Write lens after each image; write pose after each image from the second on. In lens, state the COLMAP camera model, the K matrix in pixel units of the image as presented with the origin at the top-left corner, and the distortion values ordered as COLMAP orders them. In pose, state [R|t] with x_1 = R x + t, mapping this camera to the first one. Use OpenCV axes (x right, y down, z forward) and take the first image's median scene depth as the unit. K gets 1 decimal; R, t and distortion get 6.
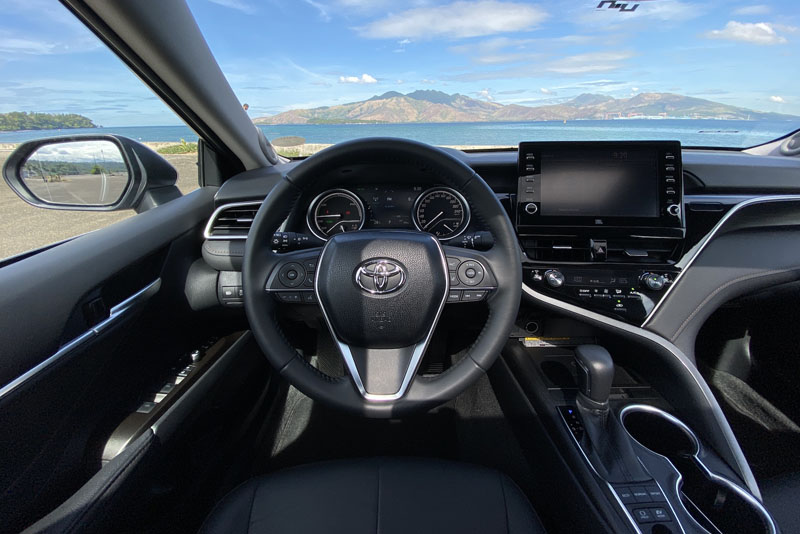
lens RADIAL K [[324.4, 0, 400.2], [0, 324.4, 231.6], [0, 0, 1]] dist [0.026983, -0.021850]
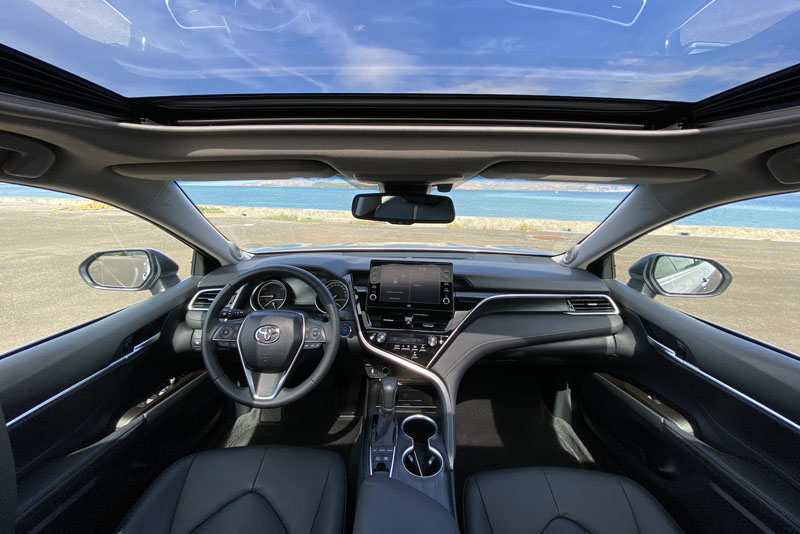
lens RADIAL K [[324.4, 0, 400.2], [0, 324.4, 231.6], [0, 0, 1]] dist [0.026983, -0.021850]
pose [[0.999648, 0.026077, -0.004846, 0.556245], [-0.026523, 0.982163, -0.186149, -0.098812], [-0.000094, 0.186212, 0.982510, -0.832140]]
